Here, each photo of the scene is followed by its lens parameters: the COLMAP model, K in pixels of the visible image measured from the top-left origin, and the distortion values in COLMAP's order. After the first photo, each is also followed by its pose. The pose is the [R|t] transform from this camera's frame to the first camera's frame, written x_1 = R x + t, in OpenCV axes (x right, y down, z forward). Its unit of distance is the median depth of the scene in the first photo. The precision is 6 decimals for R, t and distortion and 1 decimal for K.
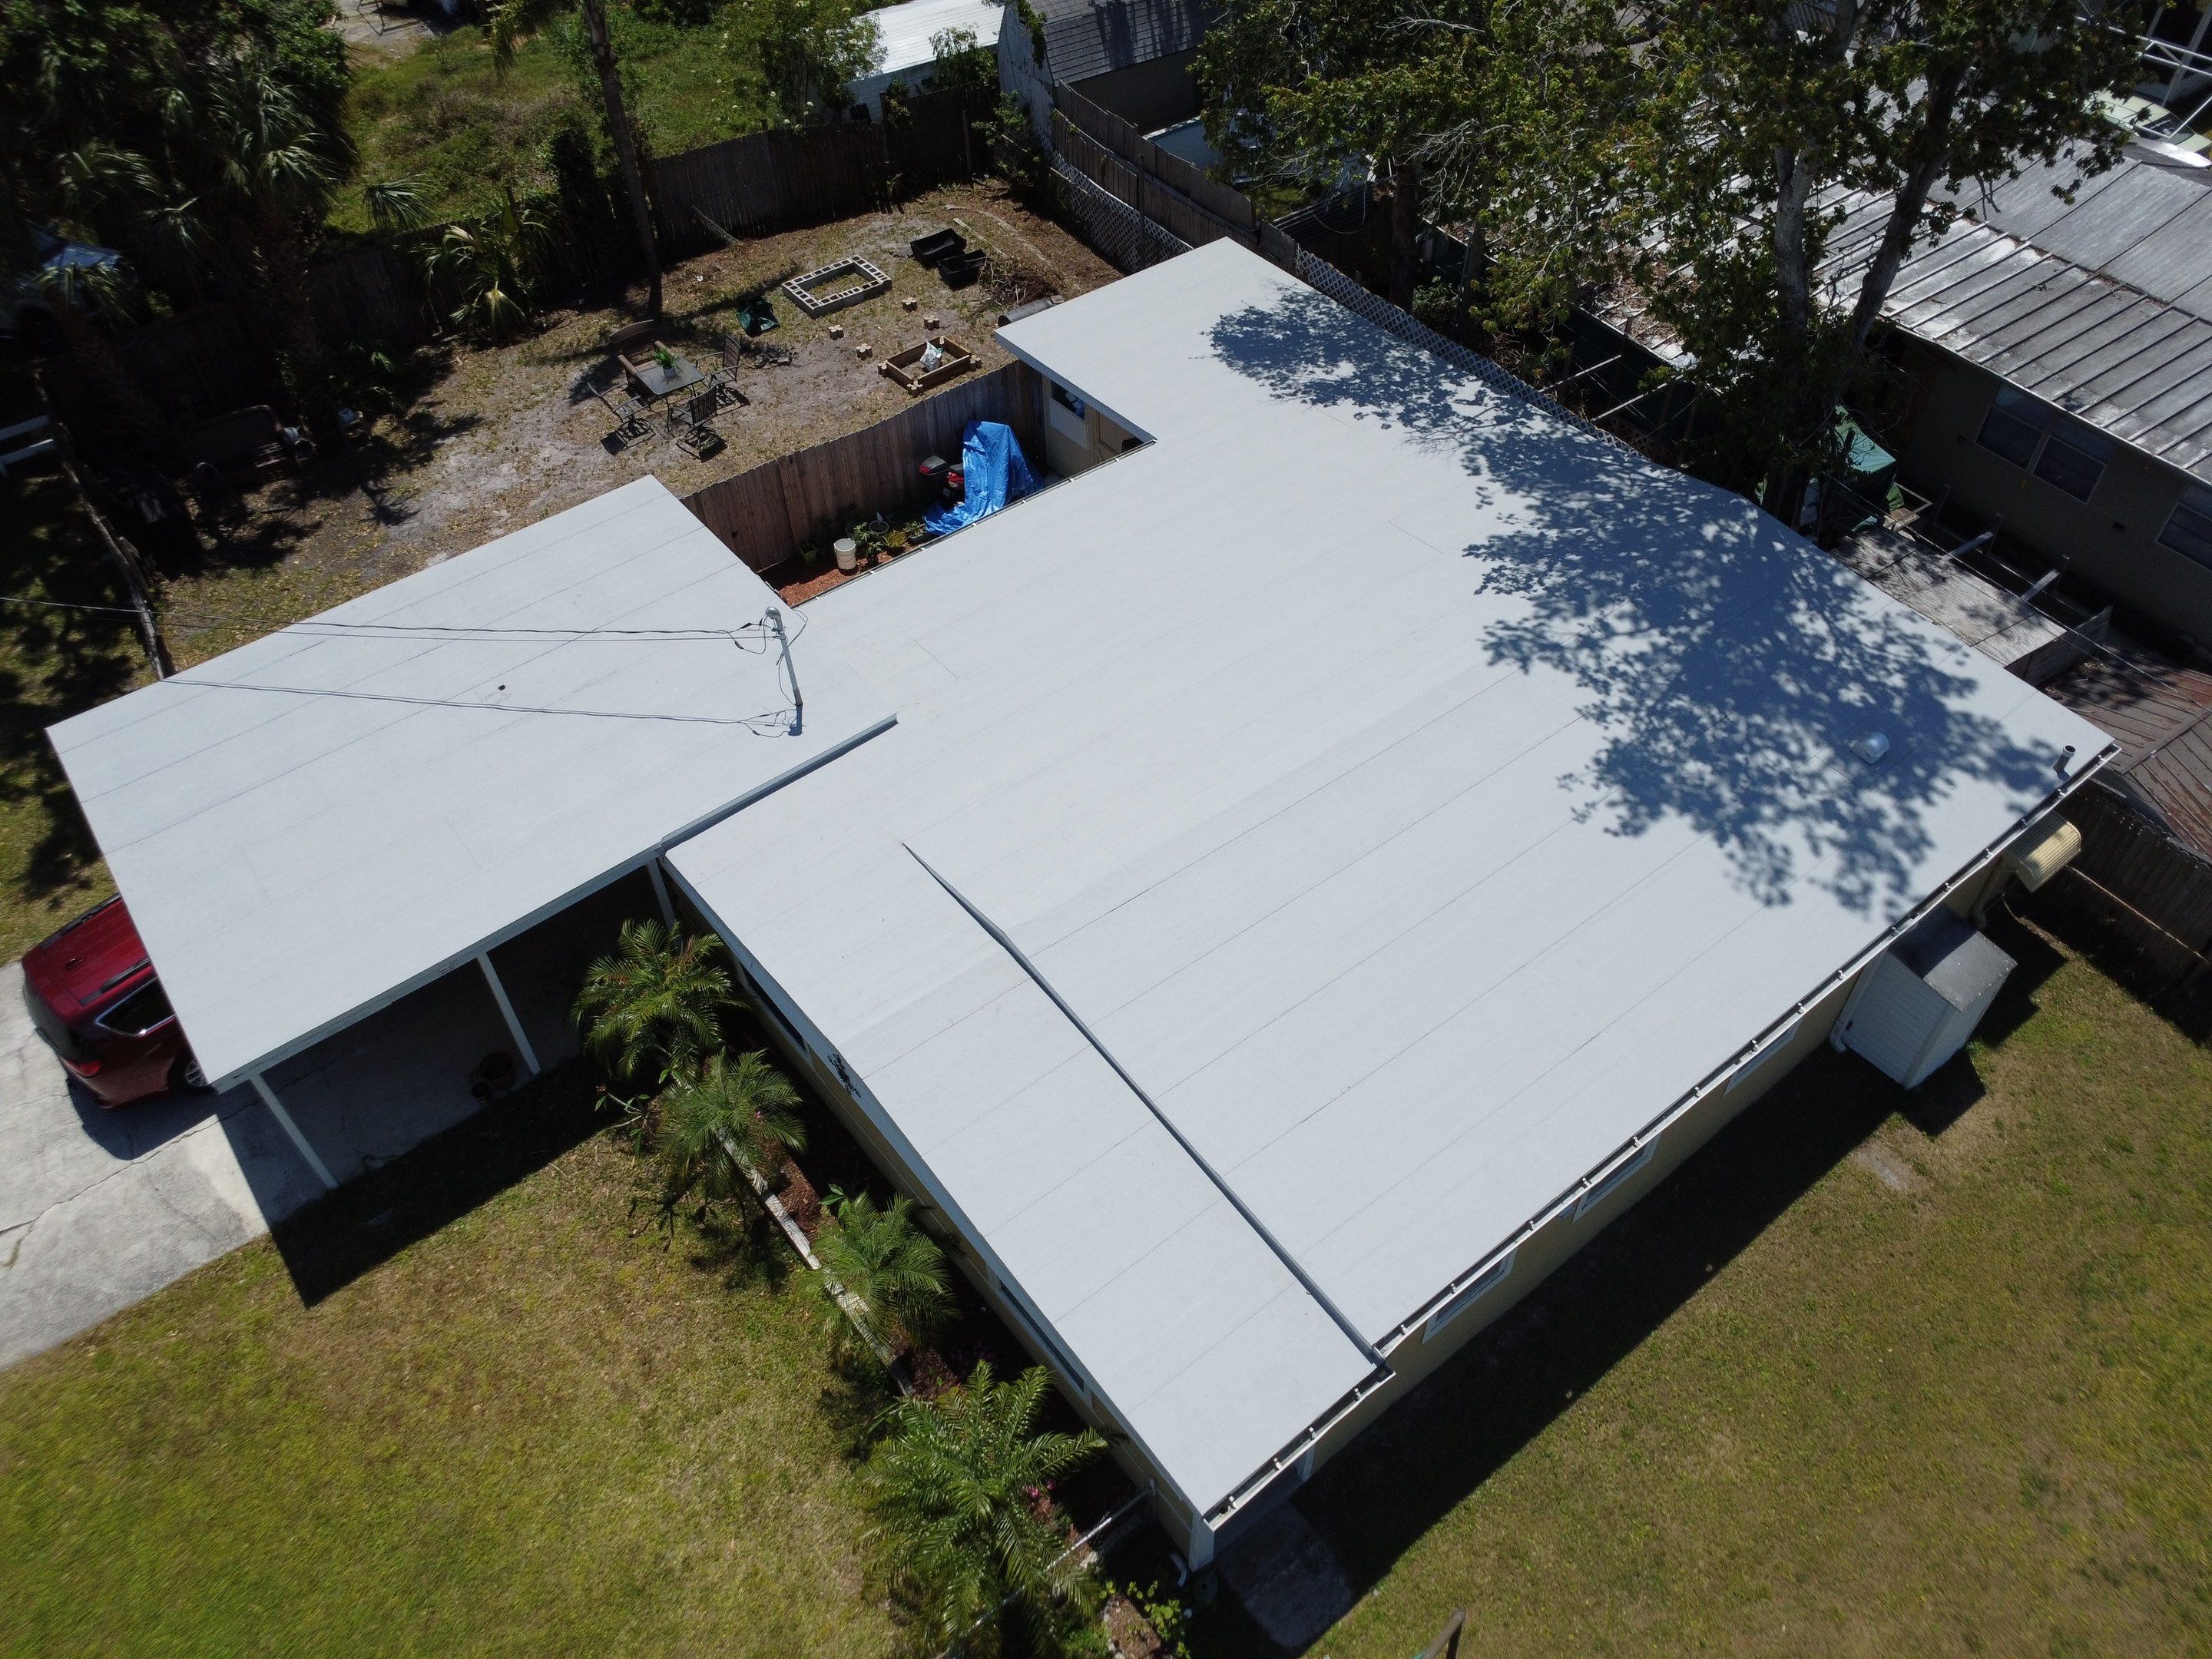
lens RADIAL K [[1604.3, 0, 1106.0], [0, 1604.3, 829.5], [0, 0, 1]] dist [0.005295, -0.061417]
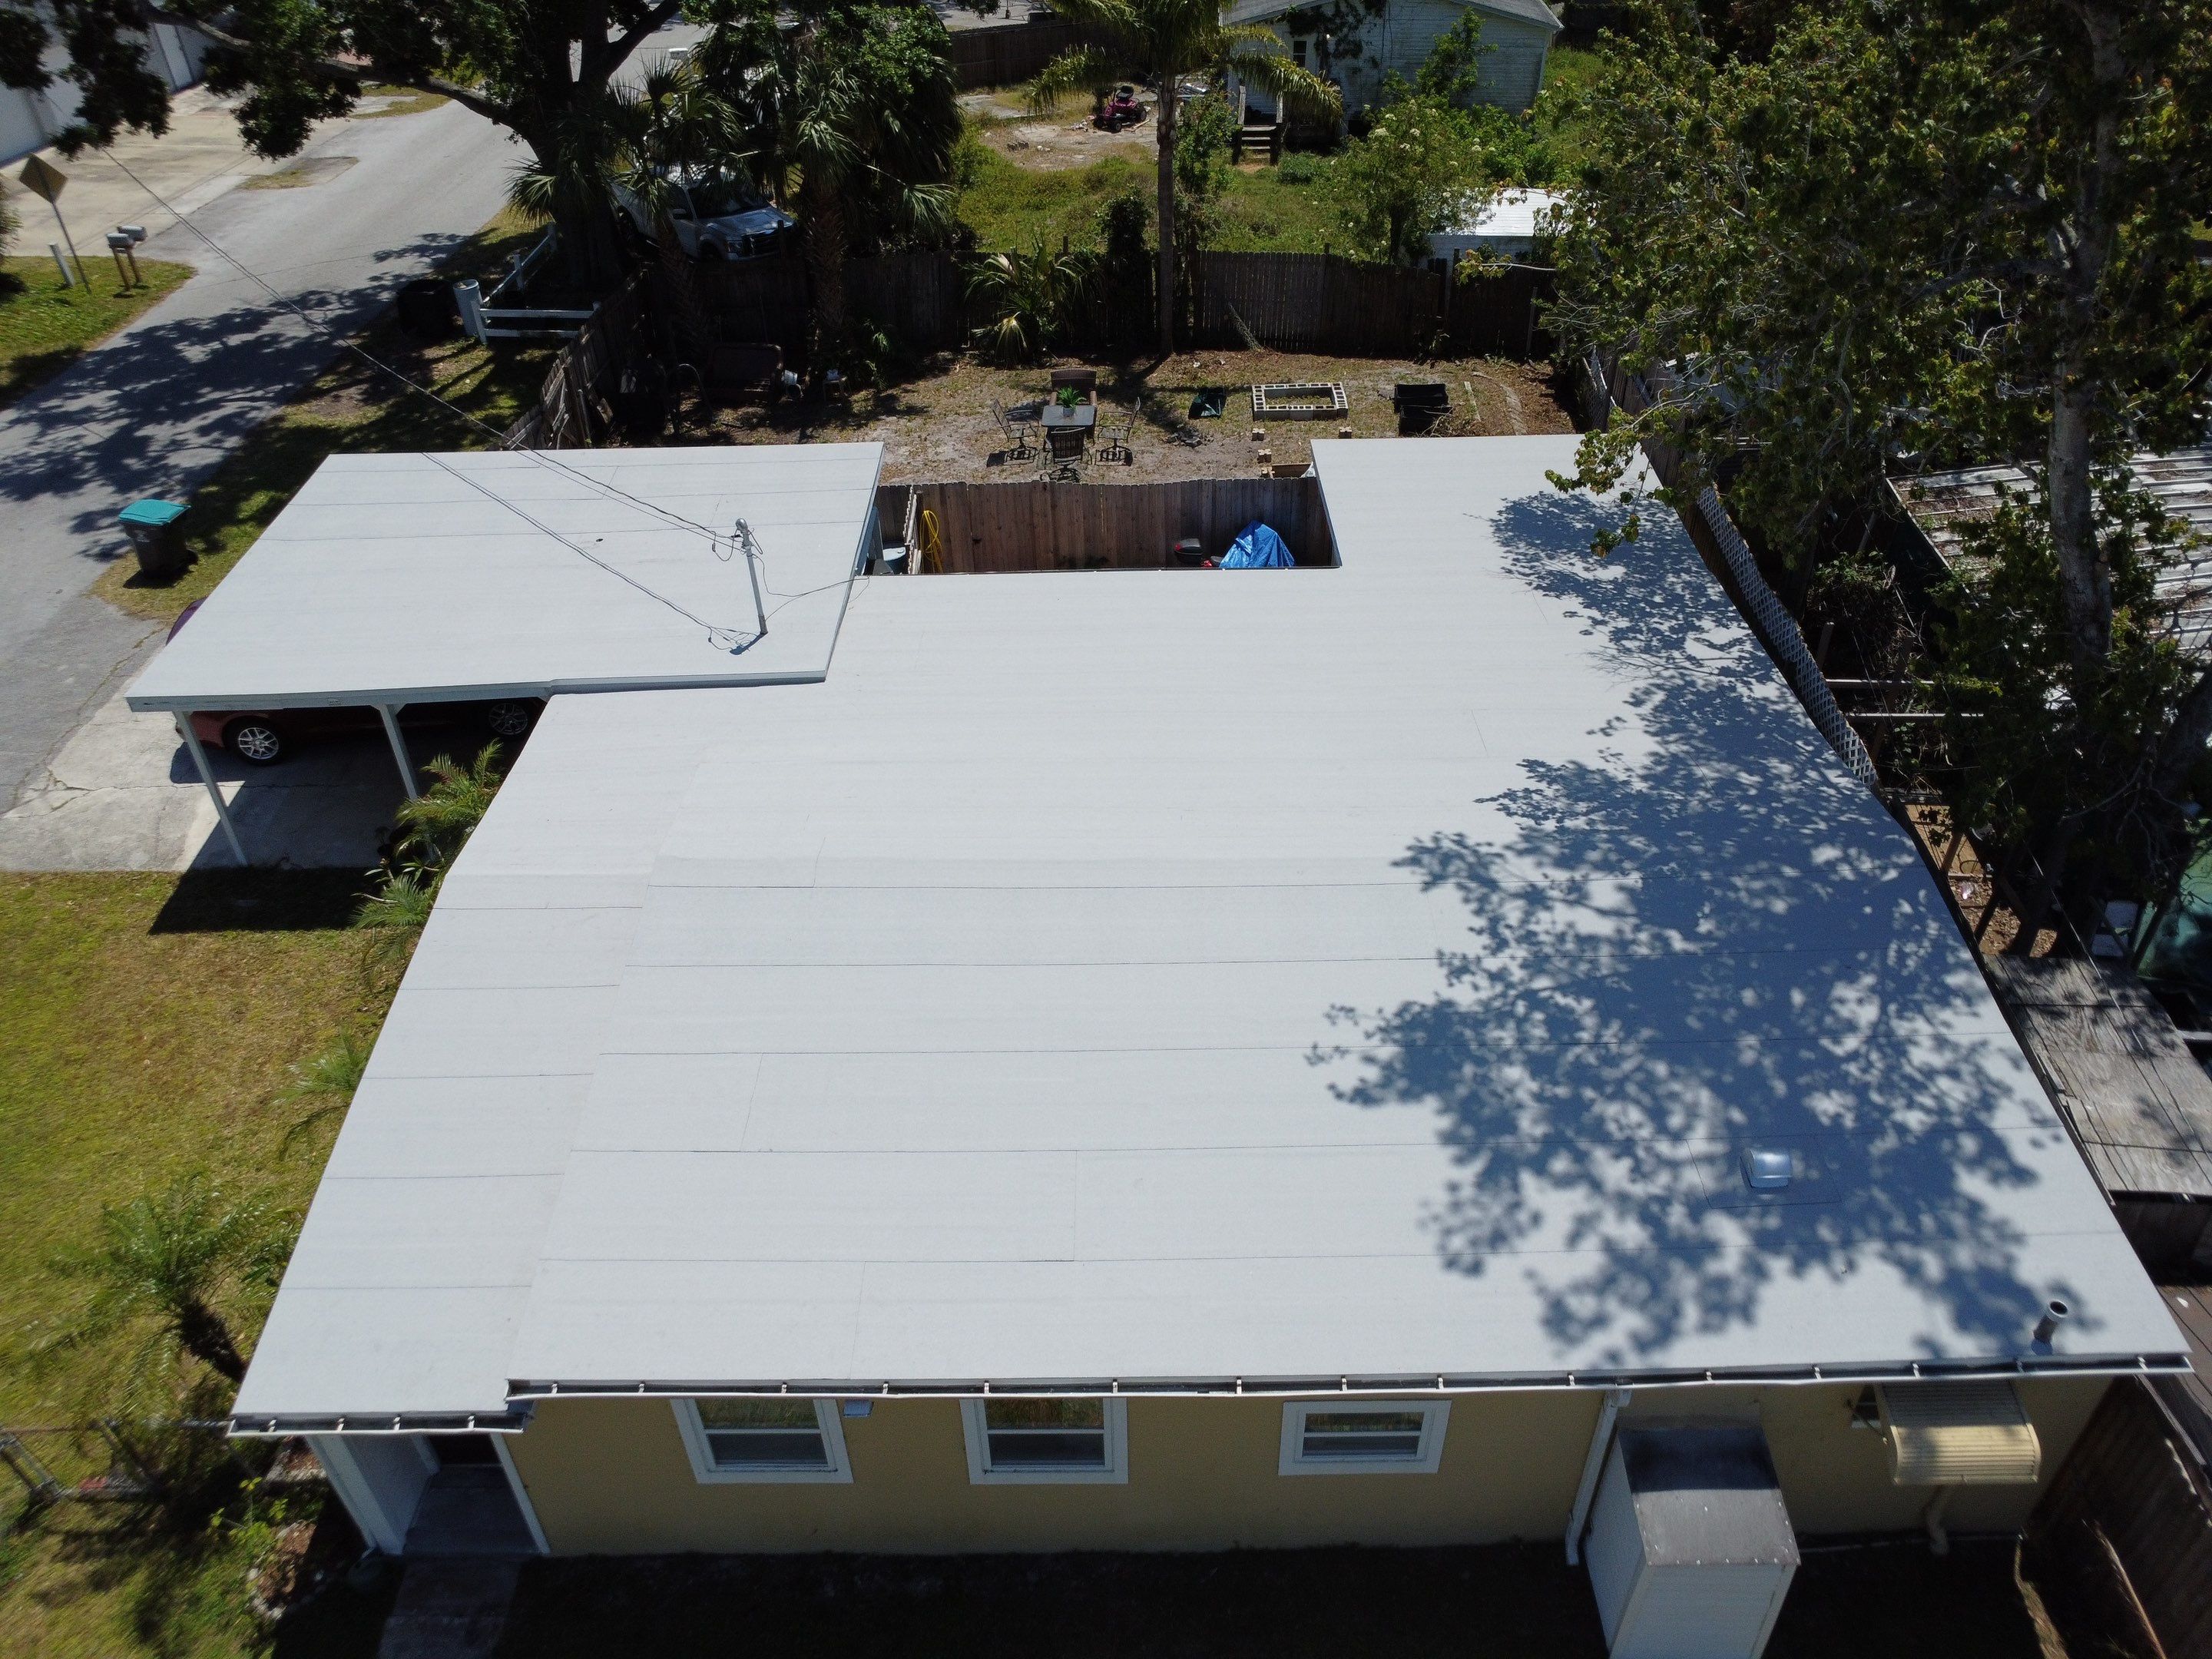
lens RADIAL K [[1604.3, 0, 1106.0], [0, 1604.3, 829.5], [0, 0, 1]] dist [0.005295, -0.061417]
pose [[0.795340, 0.375718, -0.475678, 0.476306], [-0.443144, 0.895829, -0.033364, -0.028780], [0.413591, 0.237329, 0.878986, 0.233591]]
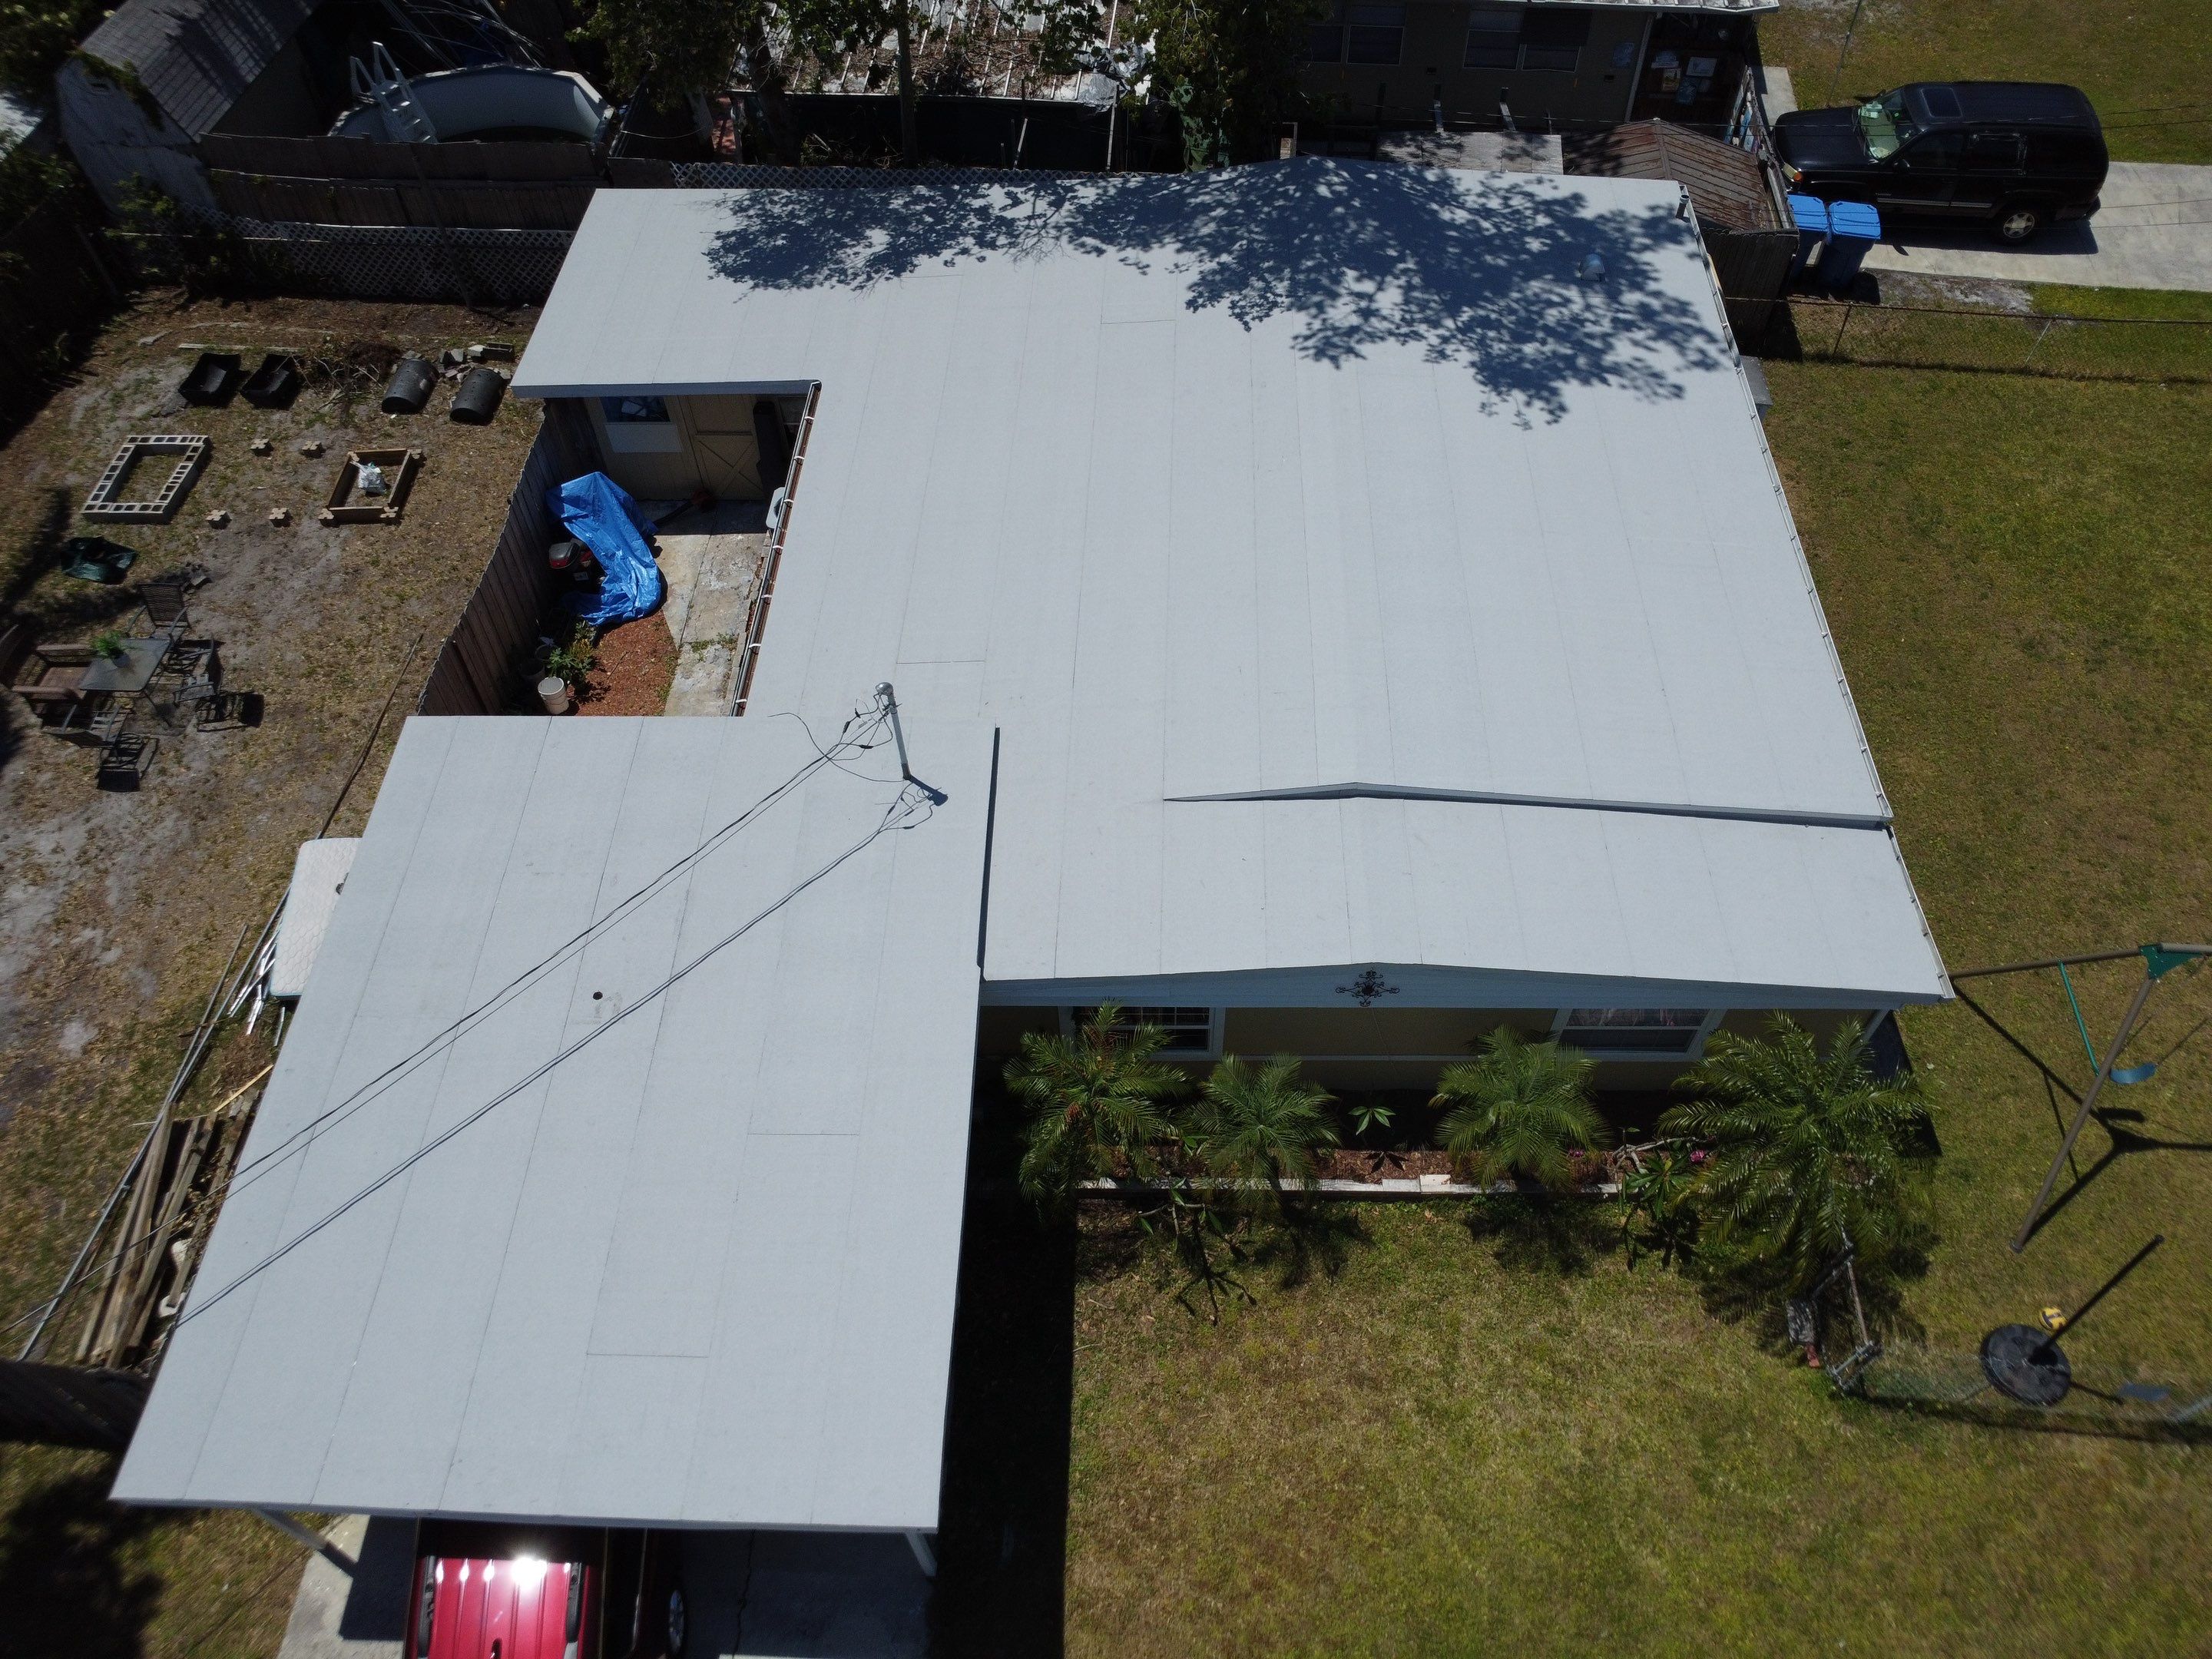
lens RADIAL K [[1604.3, 0, 1106.0], [0, 1604.3, 829.5], [0, 0, 1]] dist [0.005295, -0.061417]
pose [[0.637229, -0.603358, 0.479478, -0.536260], [0.569002, 0.787948, 0.235319, -0.192035], [-0.519785, 0.122871, 0.845415, 0.204121]]
